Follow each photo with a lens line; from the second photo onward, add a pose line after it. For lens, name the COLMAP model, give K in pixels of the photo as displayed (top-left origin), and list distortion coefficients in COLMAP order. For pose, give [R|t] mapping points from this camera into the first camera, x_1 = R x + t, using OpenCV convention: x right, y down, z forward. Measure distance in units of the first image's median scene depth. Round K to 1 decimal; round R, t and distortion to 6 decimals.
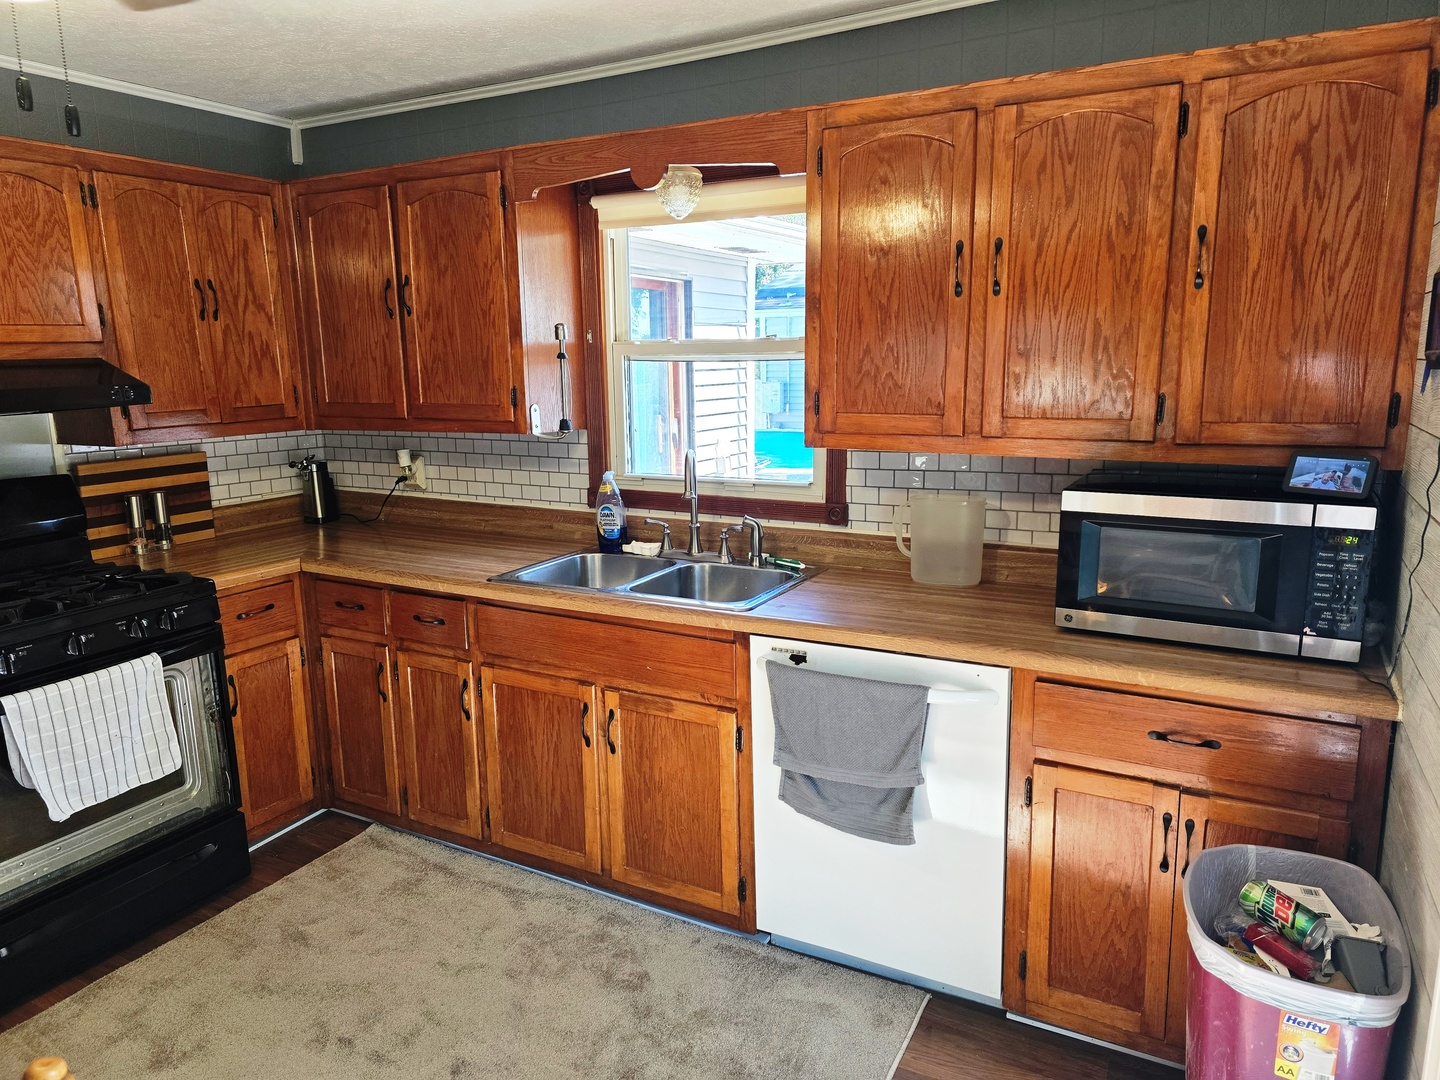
lens RADIAL K [[960.4, 0, 720.0], [0, 960.4, 540.0], [0, 0, 1]] dist [0.057745, -0.049634]
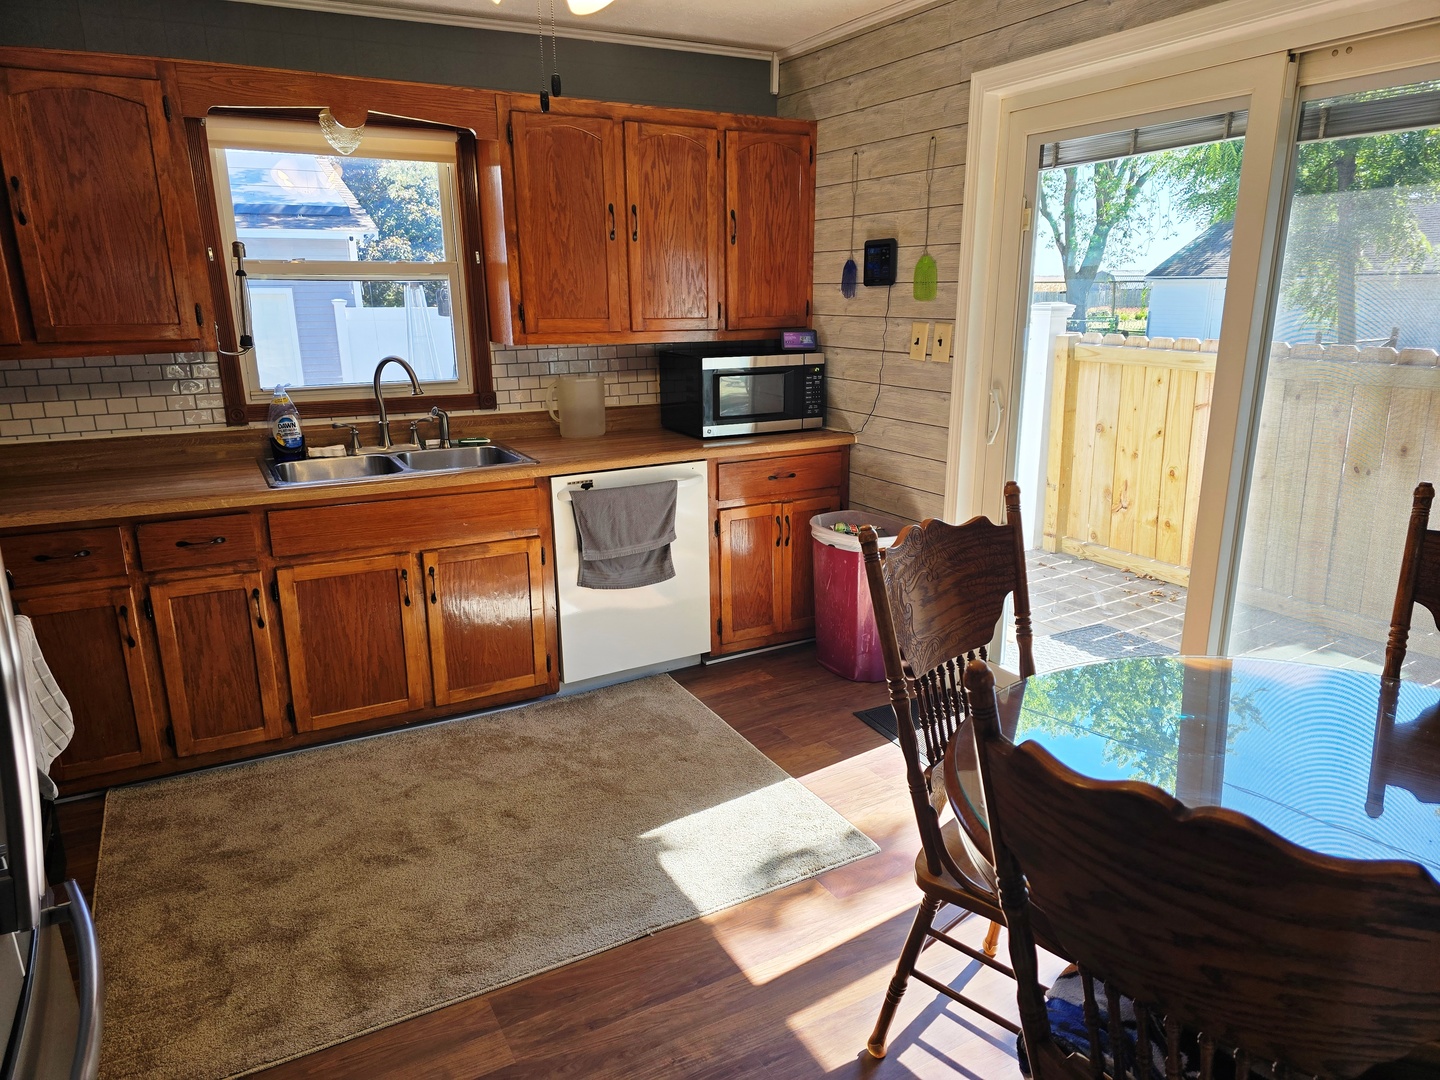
lens RADIAL K [[968.0, 0, 721.5], [0, 968.0, 559.0], [0, 0, 1]] dist [0.055465, -0.052297]
pose [[0.543645, -0.218700, 0.810321, -0.825938], [0.155417, 0.974990, 0.158873, 0.022616], [-0.824800, 0.039567, 0.564038, -0.012974]]
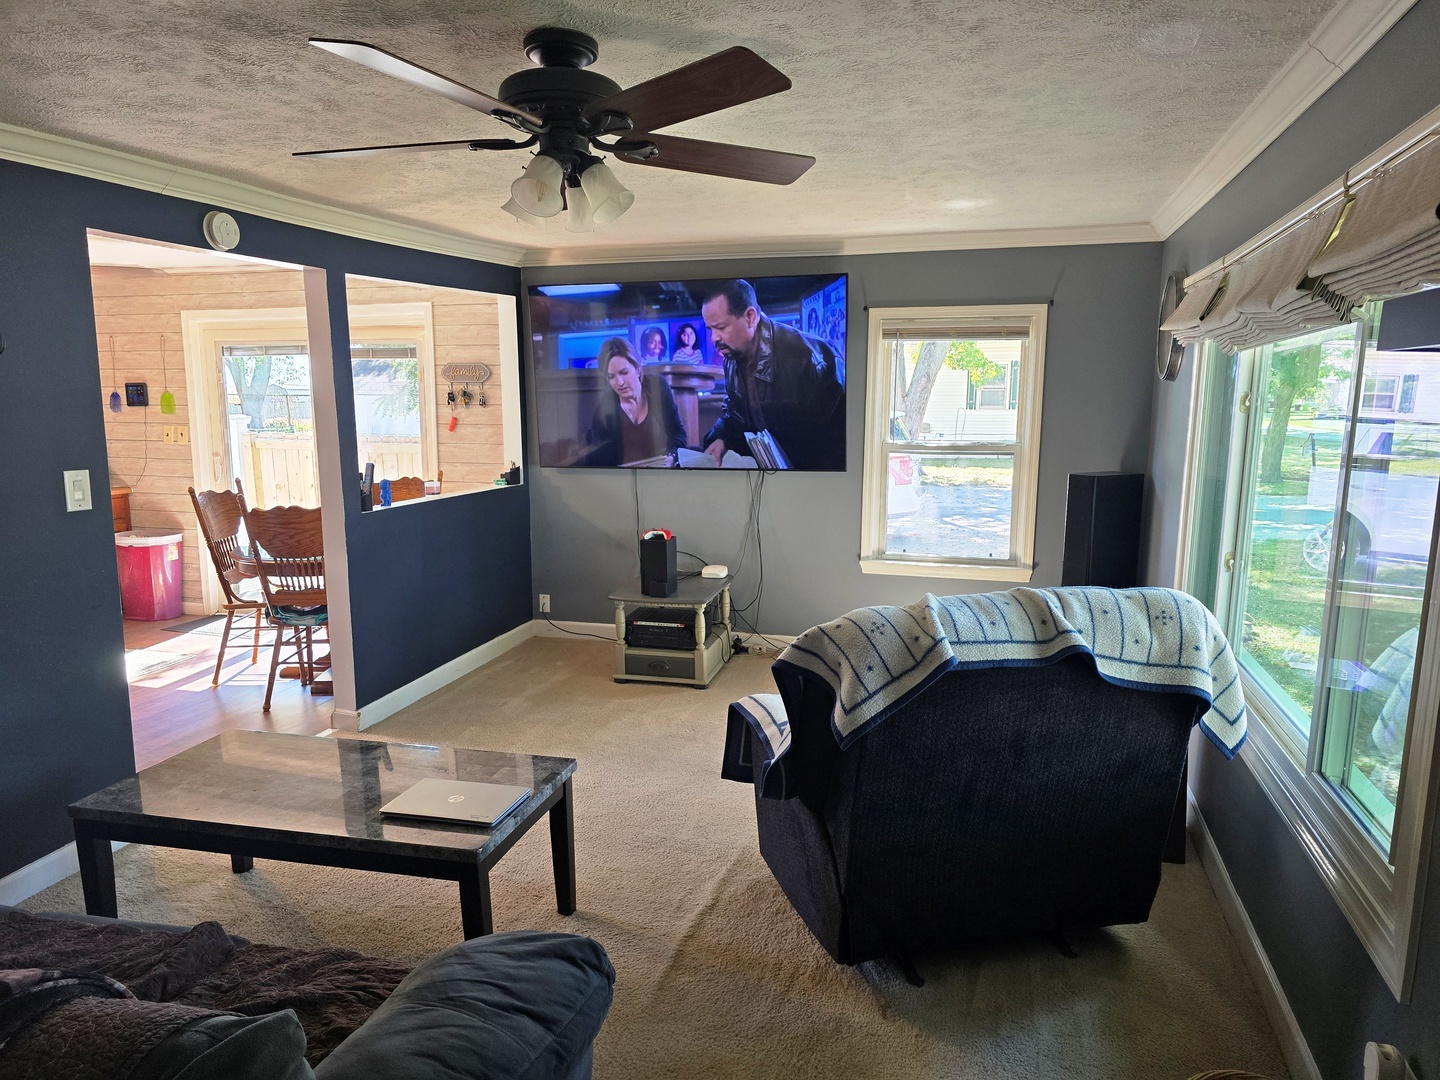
lens RADIAL K [[965.0, 0, 728.9], [0, 965.0, 539.2], [0, 0, 1]] dist [0.056136, -0.050725]
pose [[-0.212679, -0.131887, 0.968180, -2.347854], [0.177947, 0.969052, 0.171095, 0.073604], [-0.960782, 0.208673, -0.182628, -0.380691]]
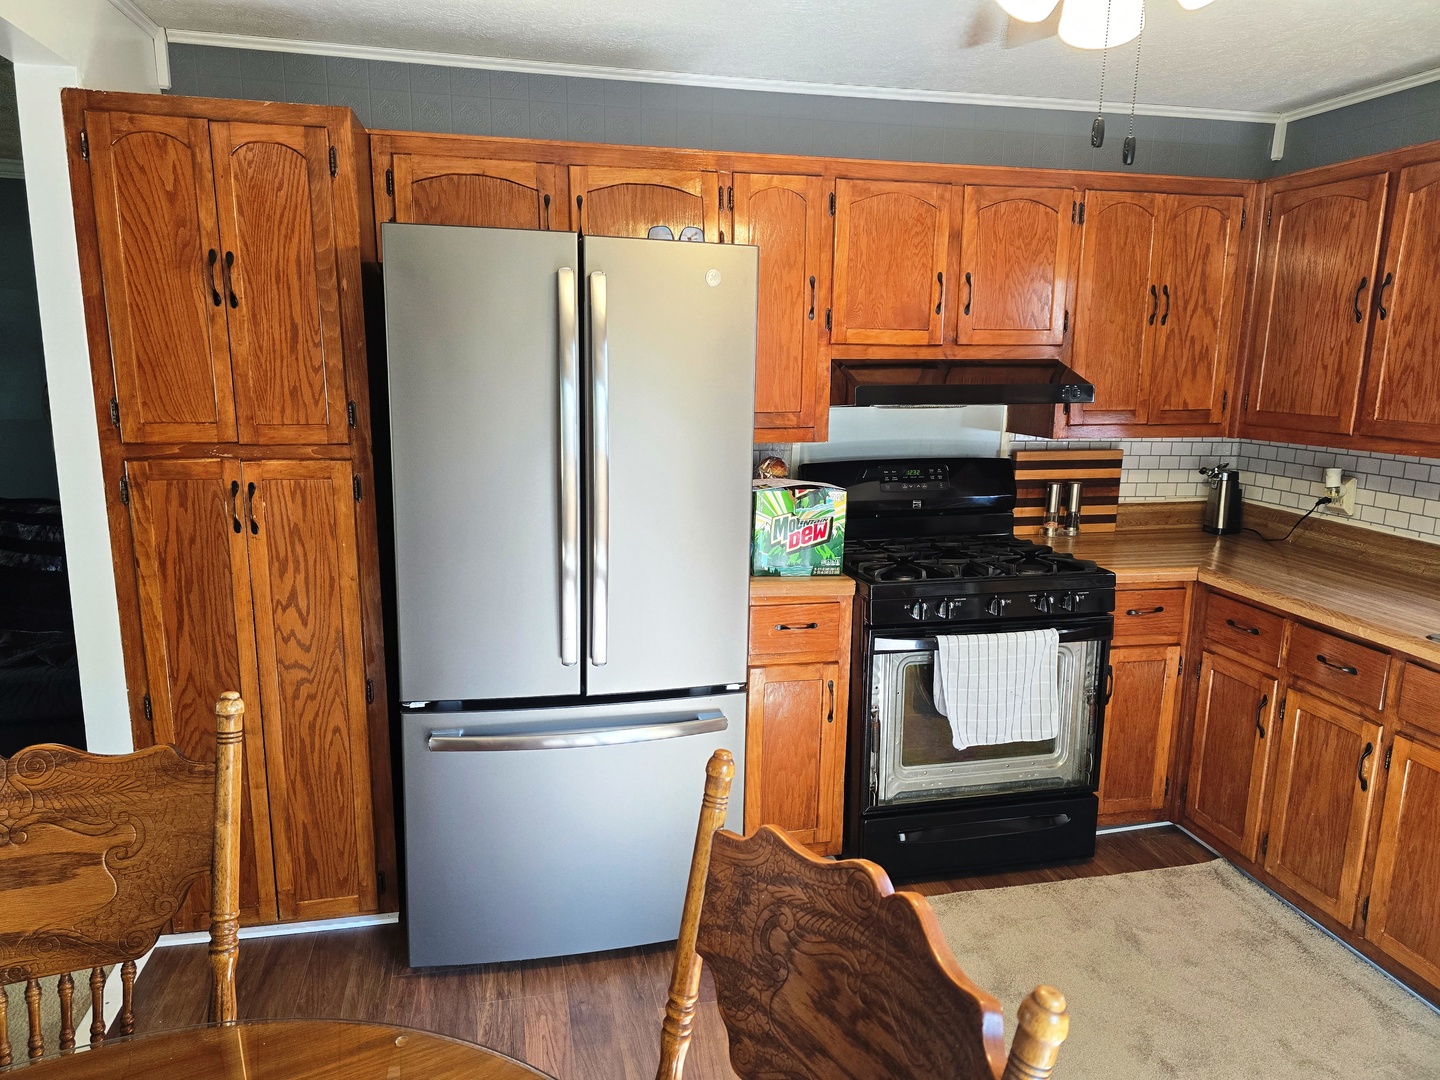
lens RADIAL K [[965.0, 0, 728.9], [0, 965.0, 539.2], [0, 0, 1]] dist [0.056136, -0.050725]
pose [[0.665709, 0.168221, -0.727003, -0.040274], [-0.168206, 0.983013, 0.073435, -0.002037], [0.727006, 0.073400, 0.682696, -0.021293]]
